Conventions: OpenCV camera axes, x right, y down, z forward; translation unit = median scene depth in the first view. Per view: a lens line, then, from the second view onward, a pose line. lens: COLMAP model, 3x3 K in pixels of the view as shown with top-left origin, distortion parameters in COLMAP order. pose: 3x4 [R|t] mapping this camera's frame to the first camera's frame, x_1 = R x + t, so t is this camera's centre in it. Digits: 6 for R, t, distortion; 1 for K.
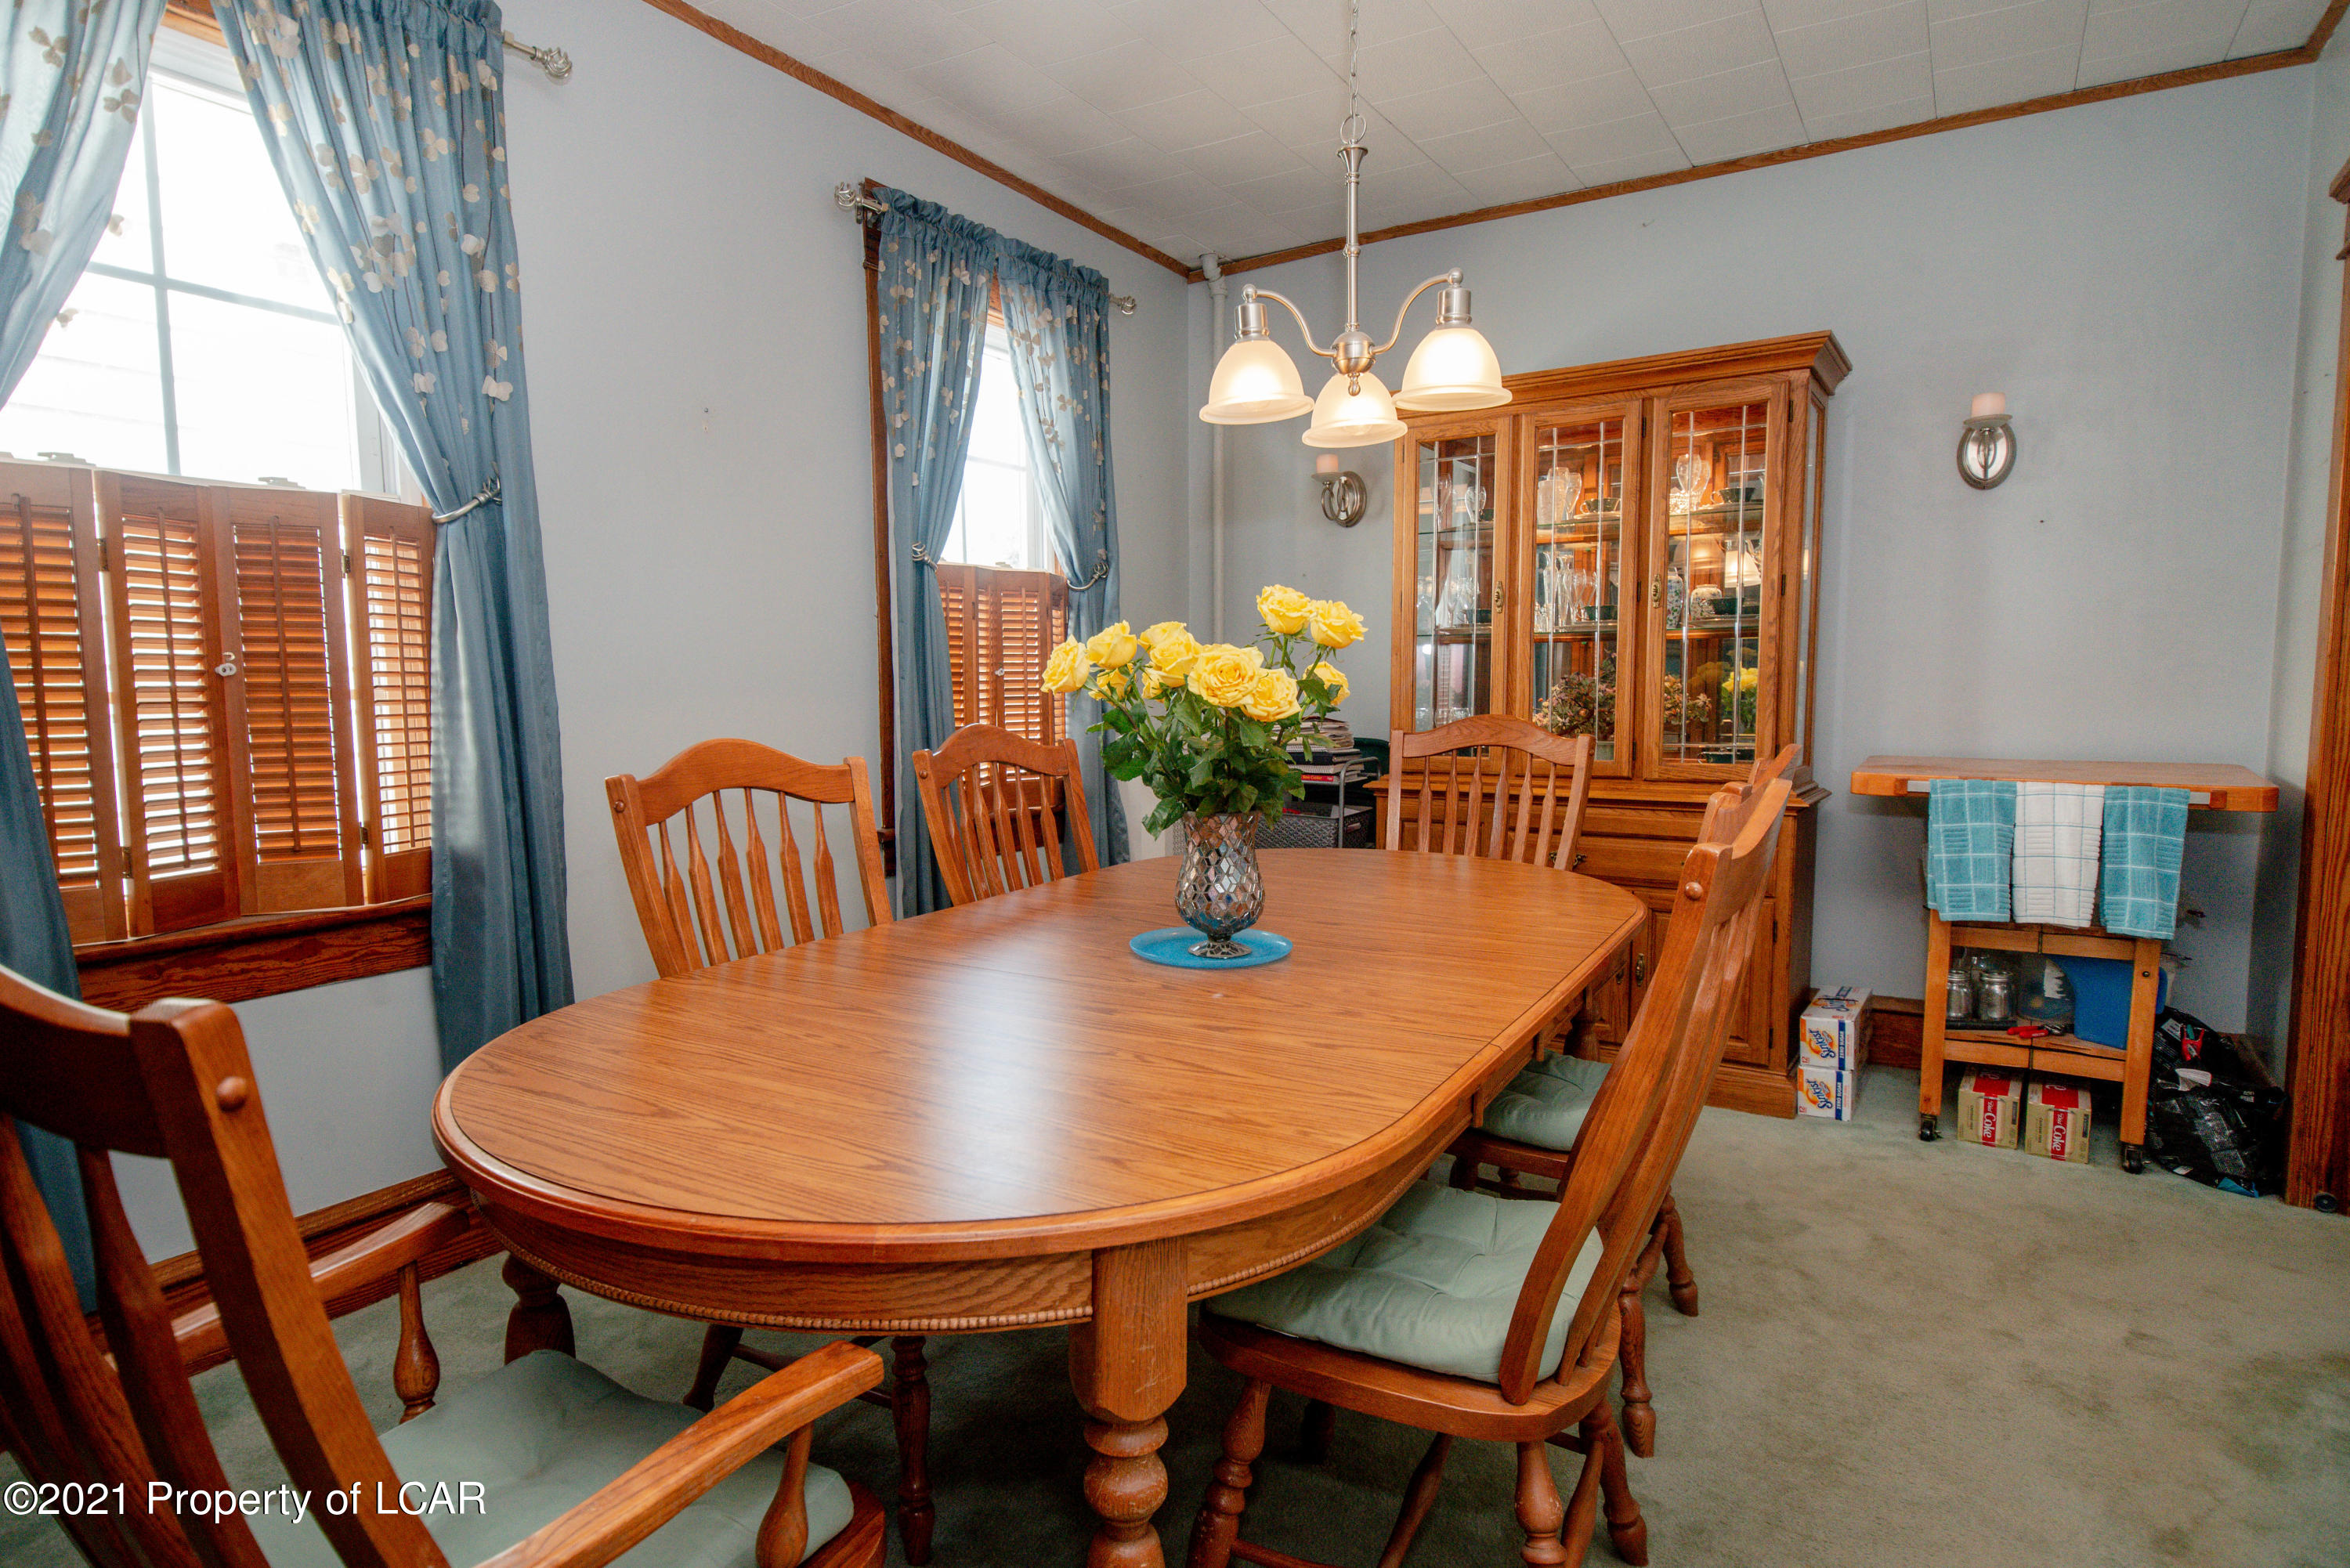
lens RADIAL K [[1311.8, 0, 1141.0], [0, 1311.8, 802.8], [0, 0, 1]] dist [0.018562, -0.000562]
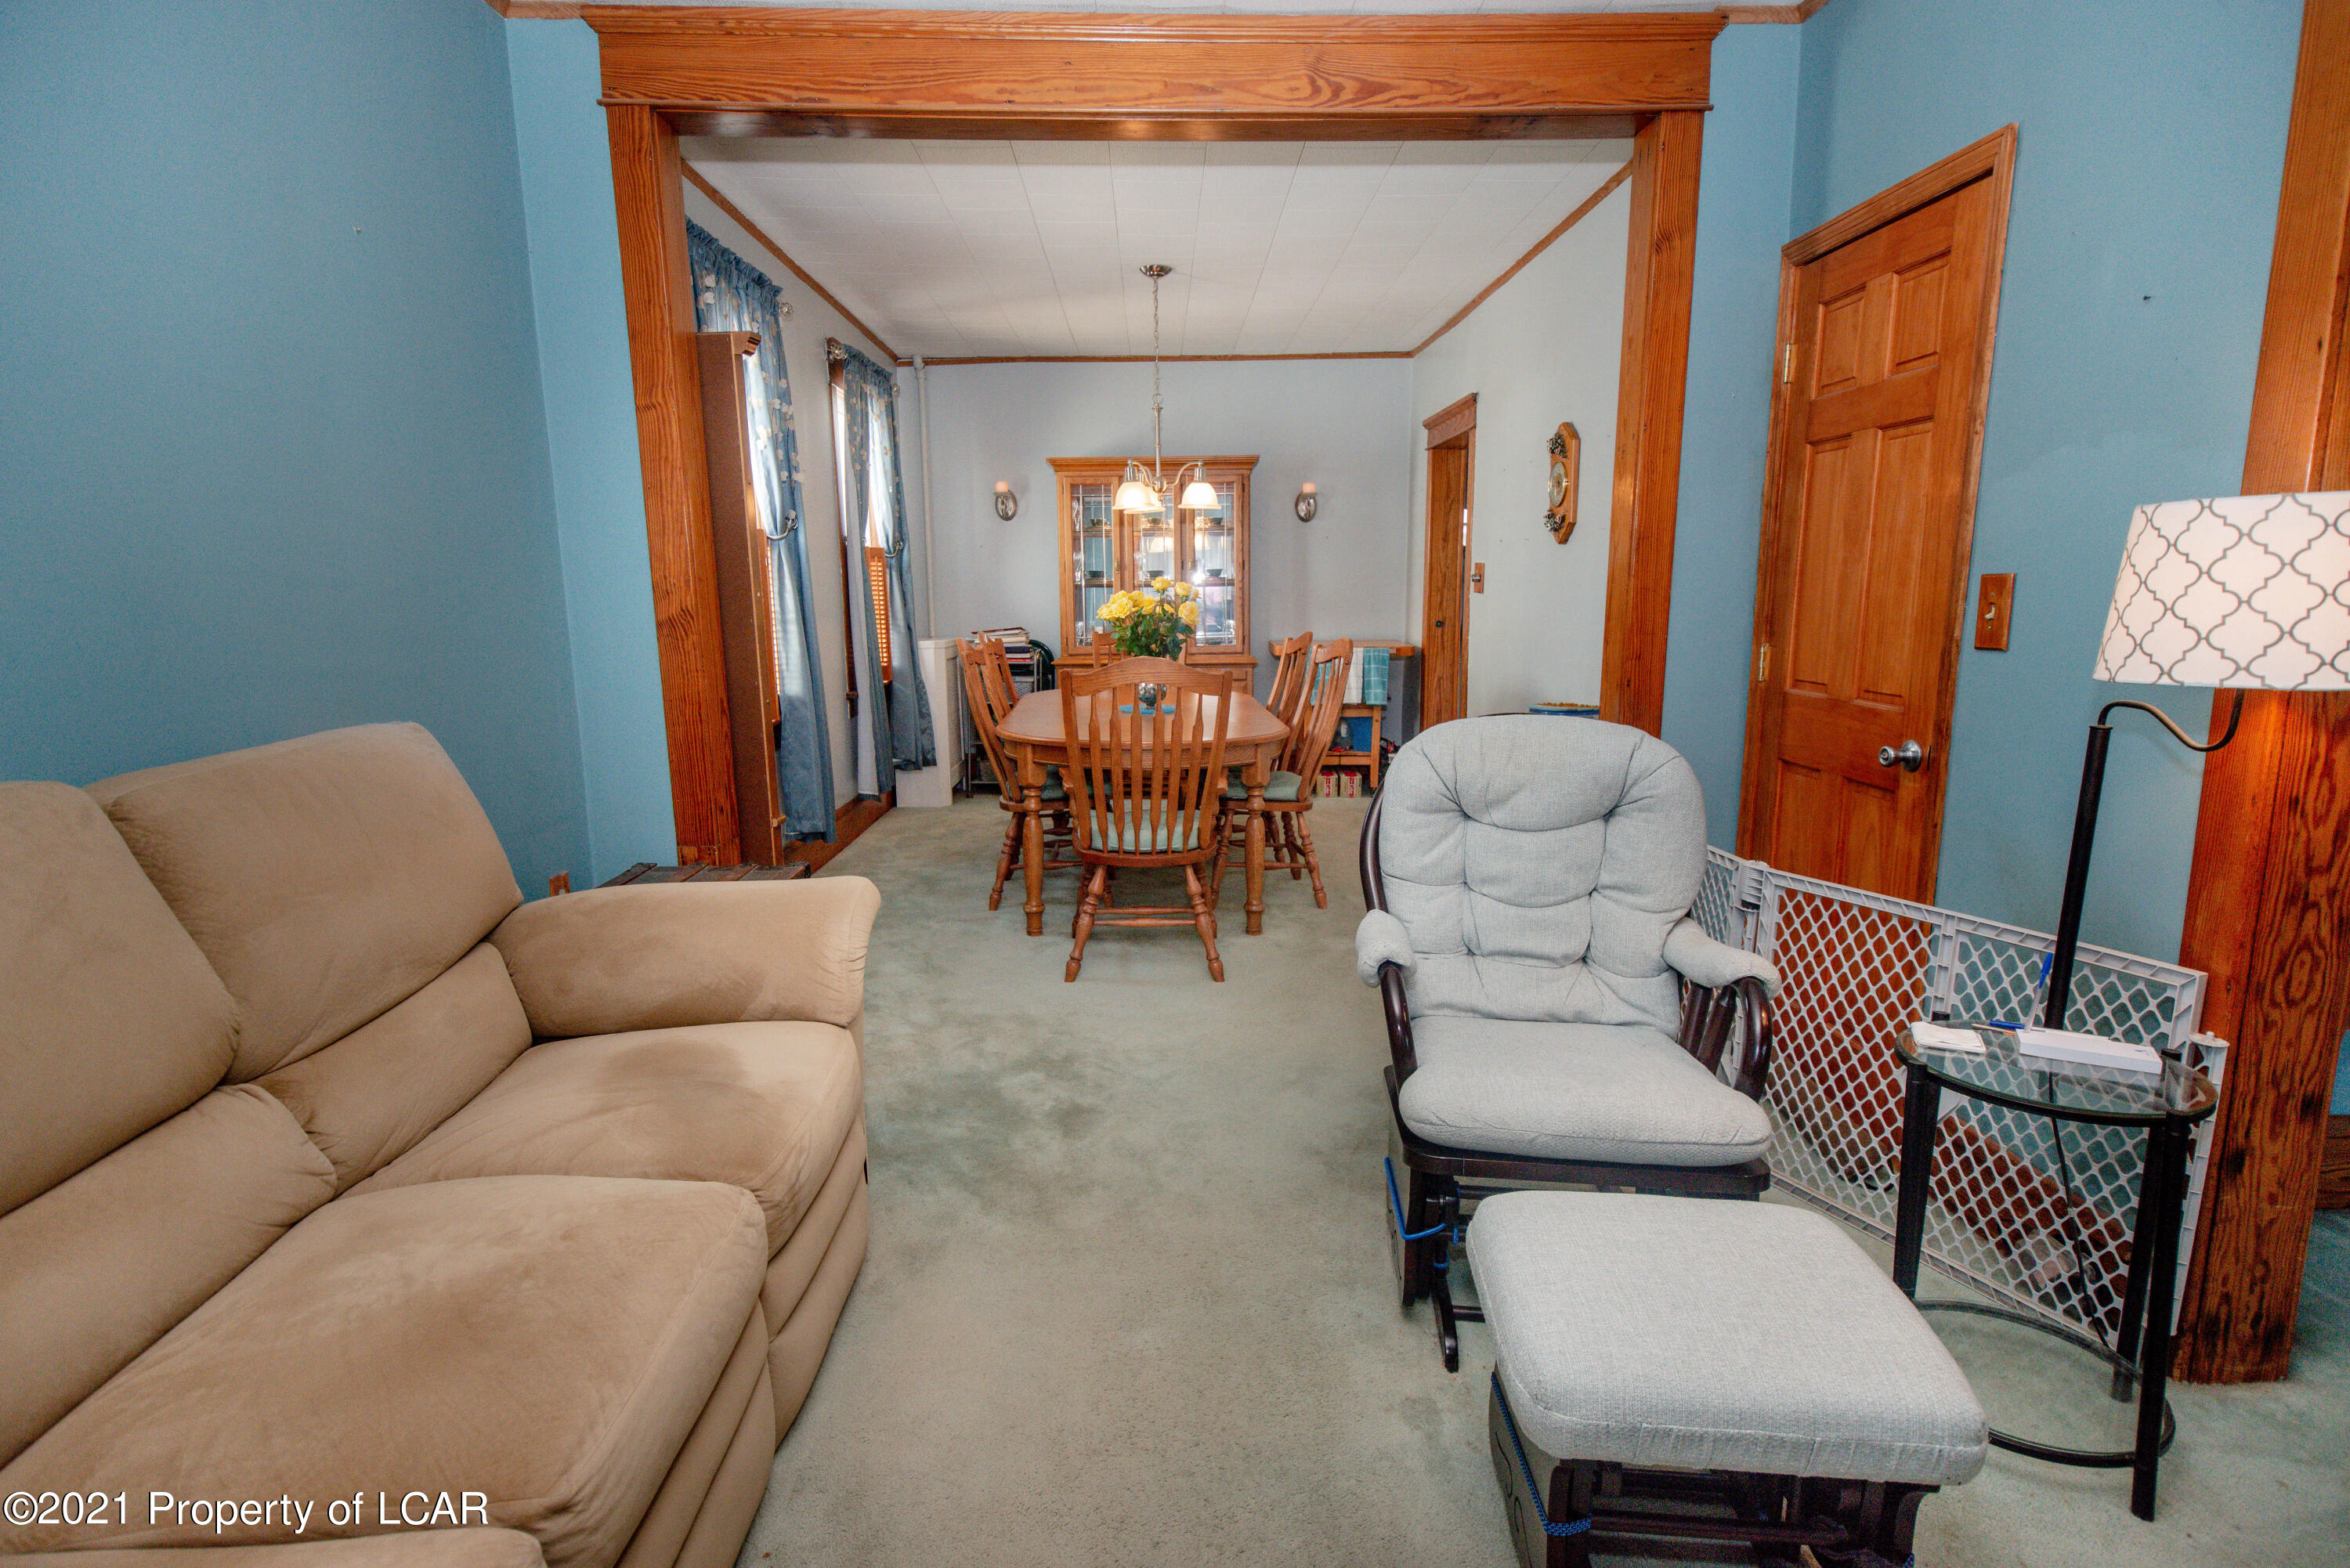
lens RADIAL K [[1215.4, 0, 1151.5], [0, 1215.4, 810.4], [0, 0, 1]] dist [0.014133, -0.010354]
pose [[0.852333, -0.095134, 0.514273, -0.883513], [0.053846, 0.994054, 0.094646, 0.055376], [-0.520219, -0.052978, 0.852388, -0.833661]]
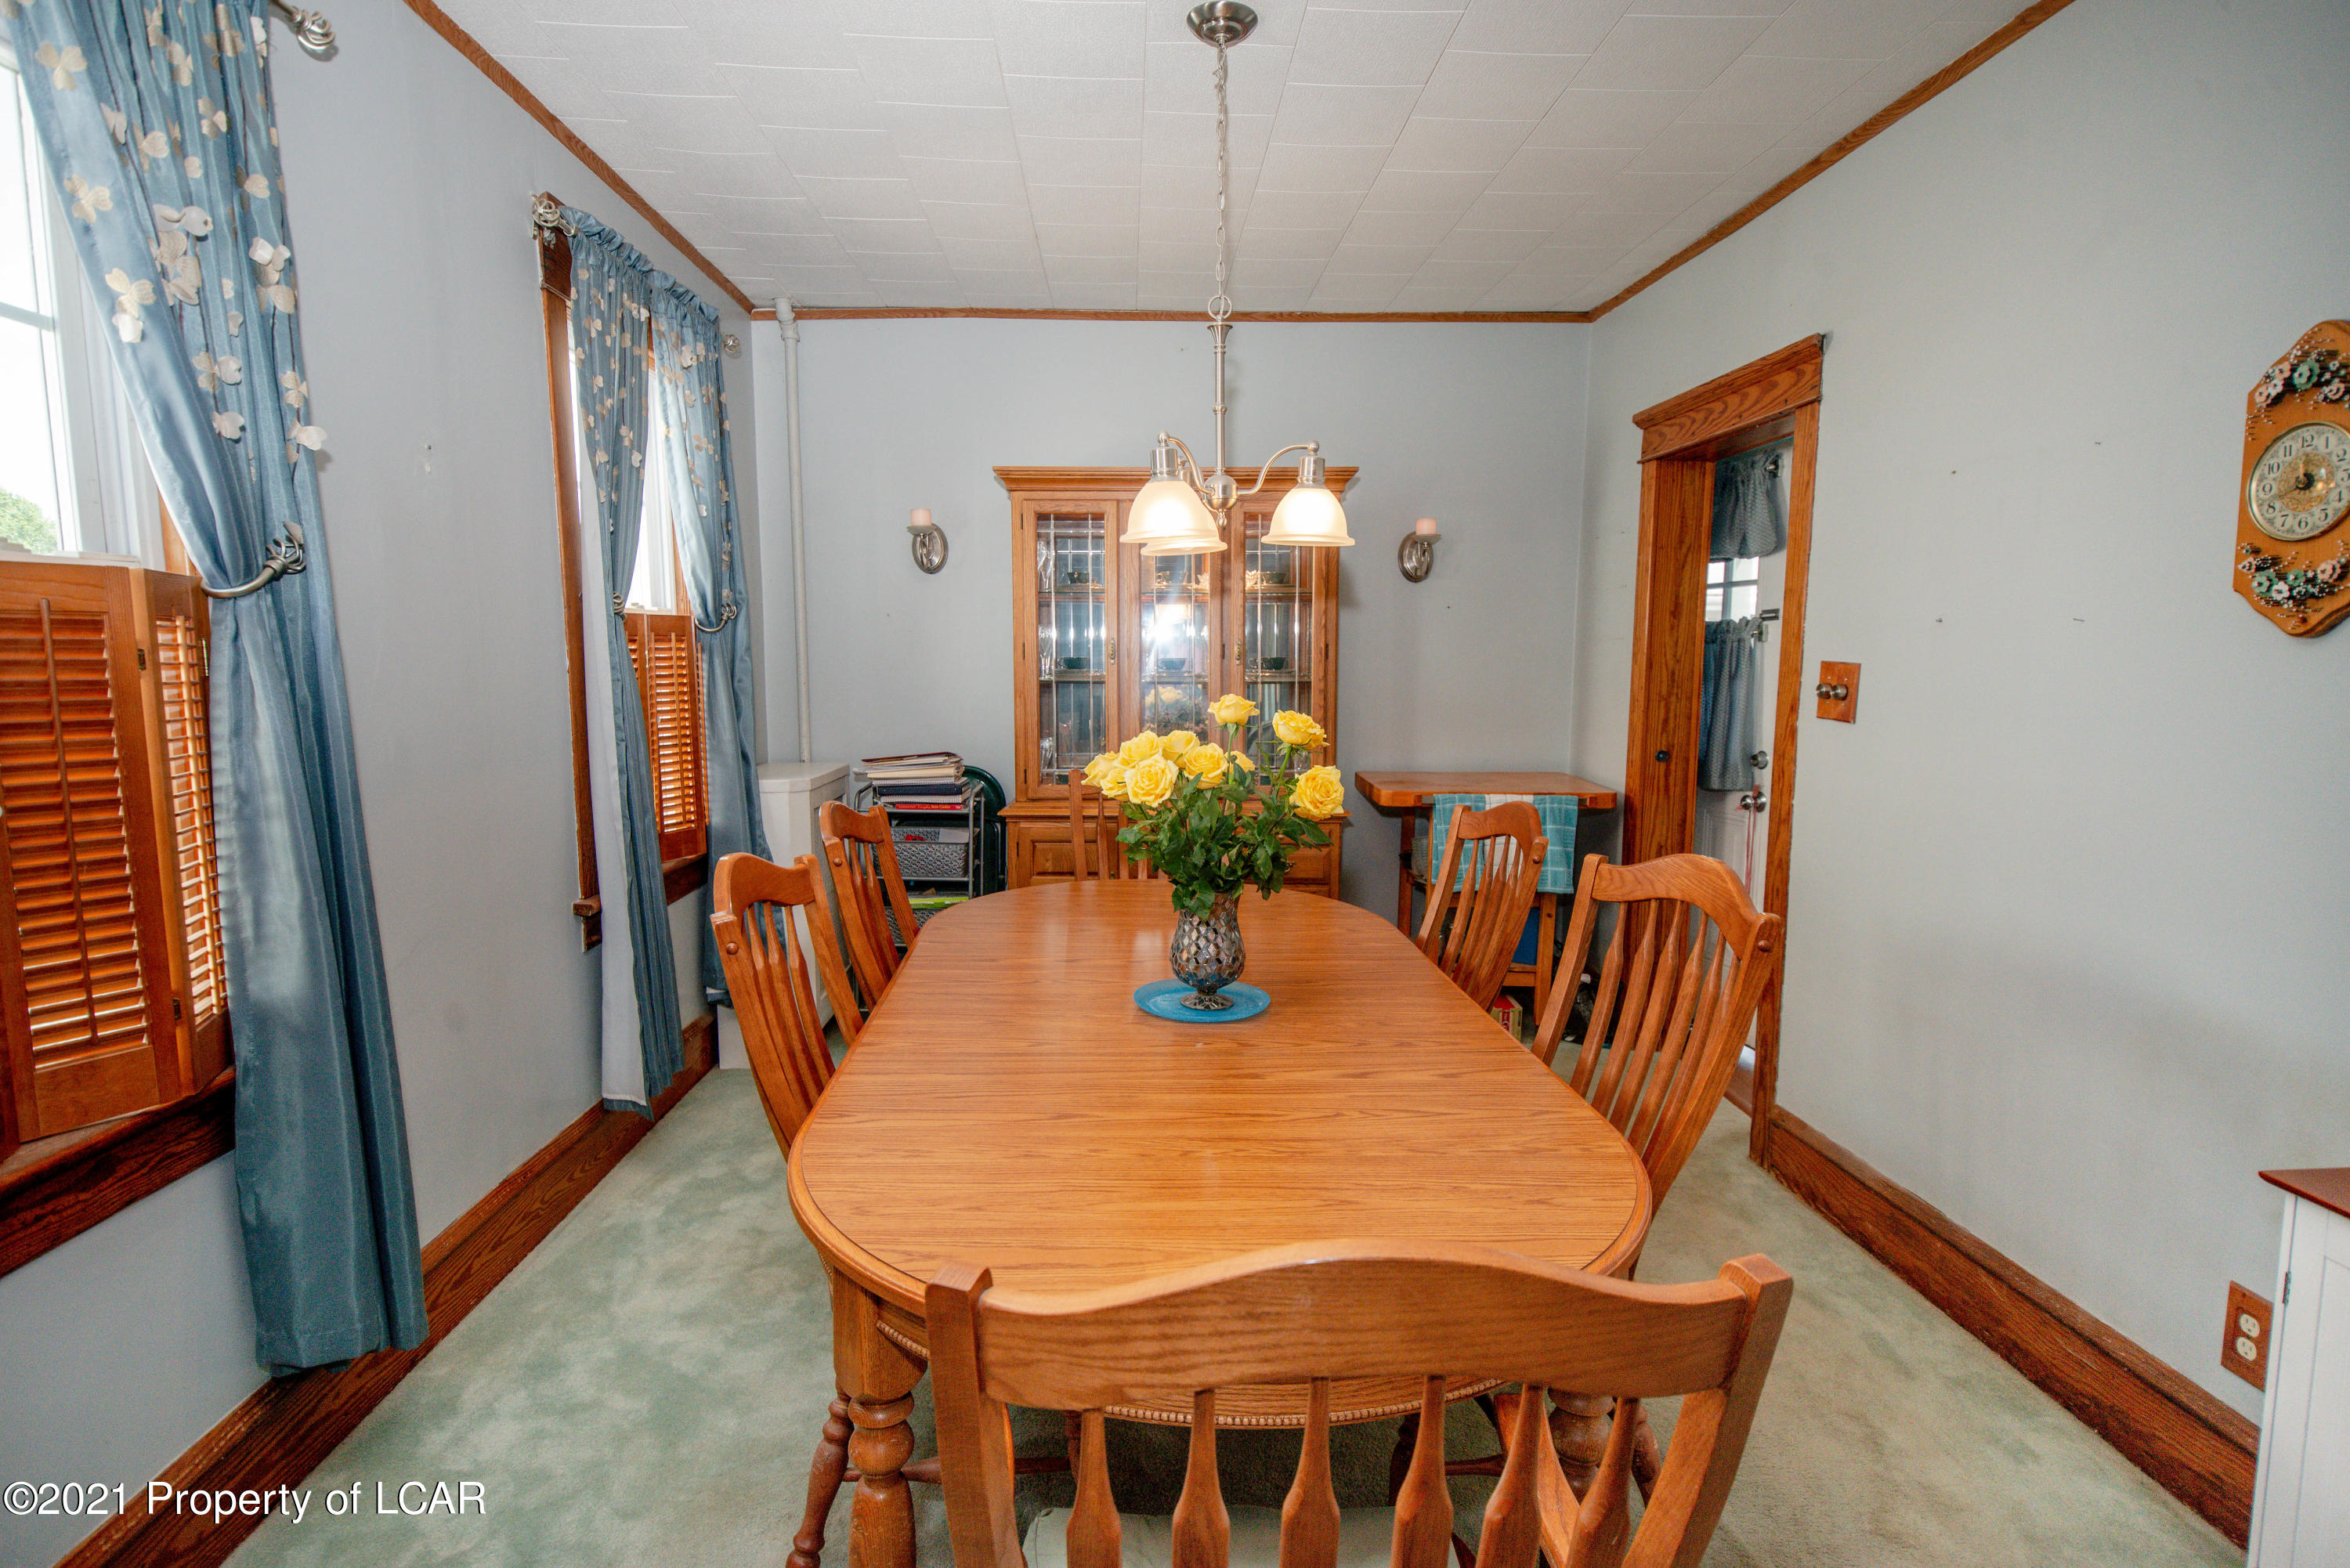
lens RADIAL K [[1215.4, 0, 1163.6], [0, 1215.4, 800.9], [0, 0, 1]] dist [0.014133, -0.010354]
pose [[0.833673, -0.057289, 0.549279, -0.391799], [0.043711, 0.998330, 0.037783, -0.078179], [-0.550526, -0.007489, 0.834785, 0.068661]]
